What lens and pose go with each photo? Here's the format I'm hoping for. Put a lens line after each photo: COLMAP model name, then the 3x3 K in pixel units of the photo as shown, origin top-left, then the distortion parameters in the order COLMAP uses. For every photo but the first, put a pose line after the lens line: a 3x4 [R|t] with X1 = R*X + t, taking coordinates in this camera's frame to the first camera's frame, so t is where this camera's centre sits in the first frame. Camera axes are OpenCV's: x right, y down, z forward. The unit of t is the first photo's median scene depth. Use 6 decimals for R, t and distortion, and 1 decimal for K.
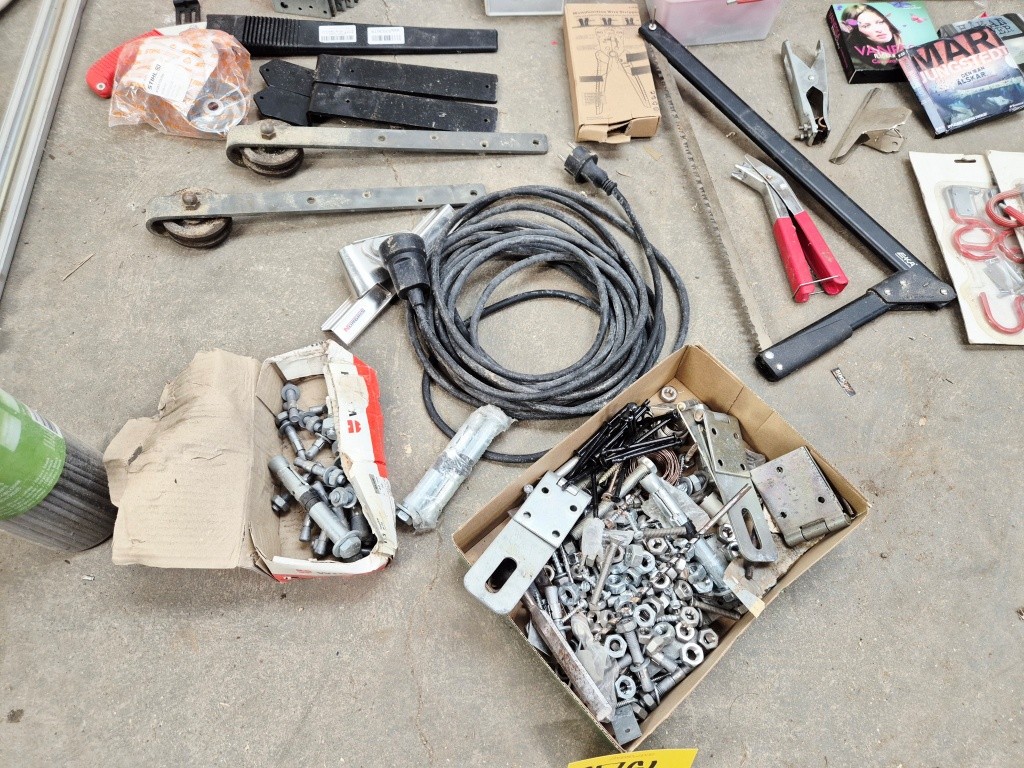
lens RADIAL K [[685.3, 0, 506.4], [0, 685.3, 390.5], [0, 0, 1]] dist [0.054413, -0.044404]
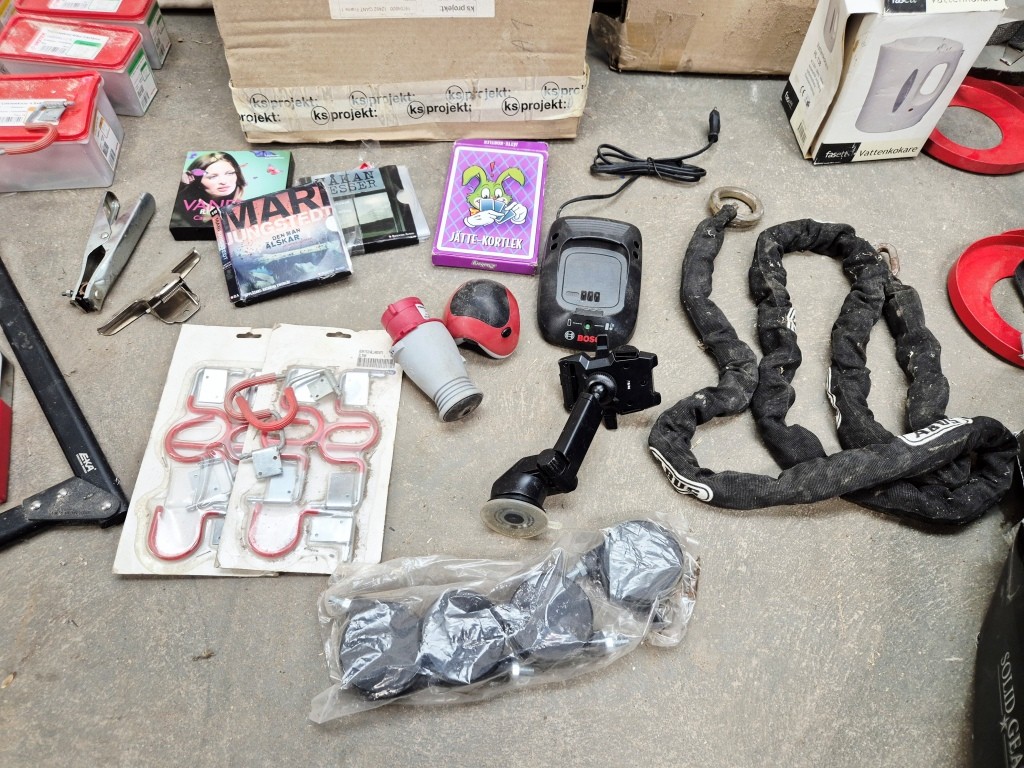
lens RADIAL K [[685.3, 0, 500.6], [0, 685.3, 390.7], [0, 0, 1]] dist [0.054413, -0.044404]
pose [[0.999435, 0.008775, 0.032441, 0.951859], [-0.005673, 0.995507, -0.094518, -0.180521], [-0.033125, 0.094281, 0.994994, 0.129472]]
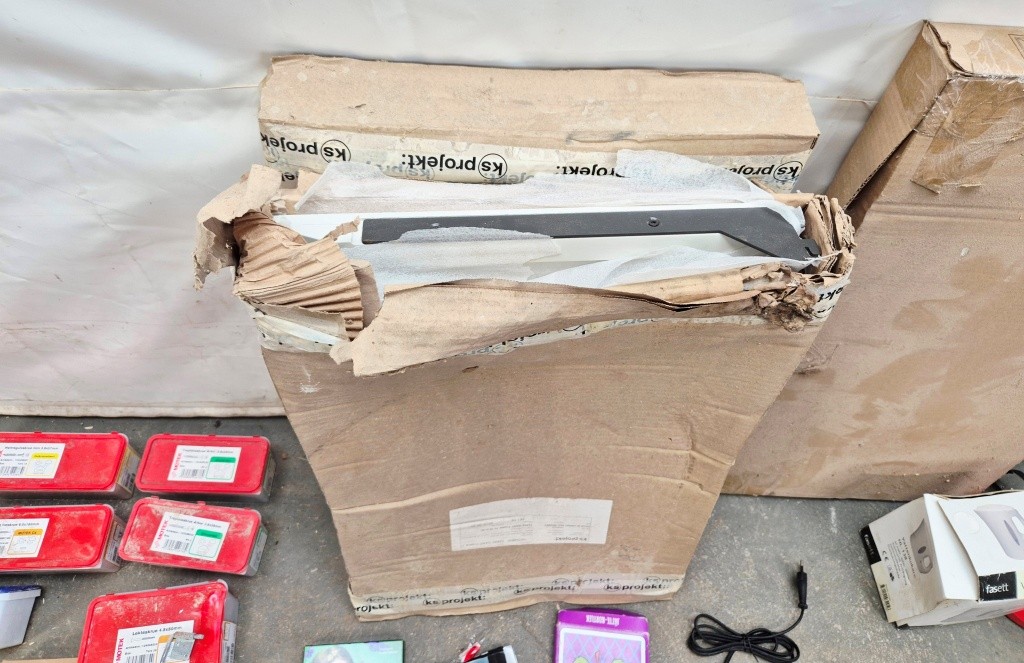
lens RADIAL K [[689.3, 0, 512.7], [0, 689.3, 286.1], [0, 0, 1]] dist [0.055041, -0.043953]
pose [[0.998347, 0.017870, 0.054622, 0.771364], [-0.010986, 0.992244, -0.123818, -1.037483], [-0.056411, 0.123014, 0.990800, -0.014046]]
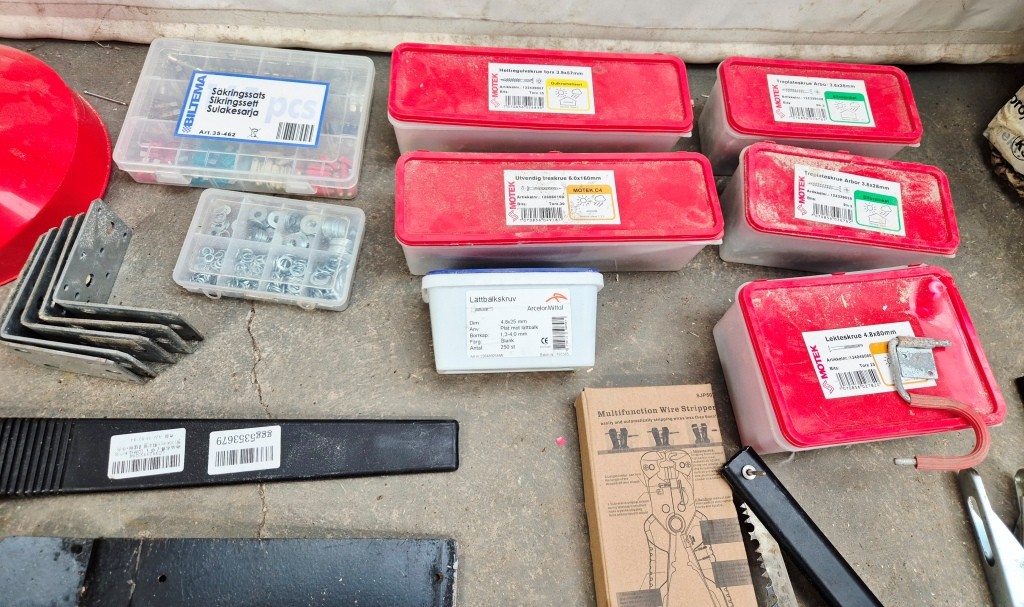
lens RADIAL K [[620.8, 0, 517.1], [0, 620.8, 276.2], [0, 0, 1]] dist [0.022055, -0.000403]
pose [[0.997219, 0.007101, 0.074193, -0.004440], [-0.009666, 0.999366, 0.034270, -0.730442], [-0.073902, -0.034892, 0.996655, 0.571602]]
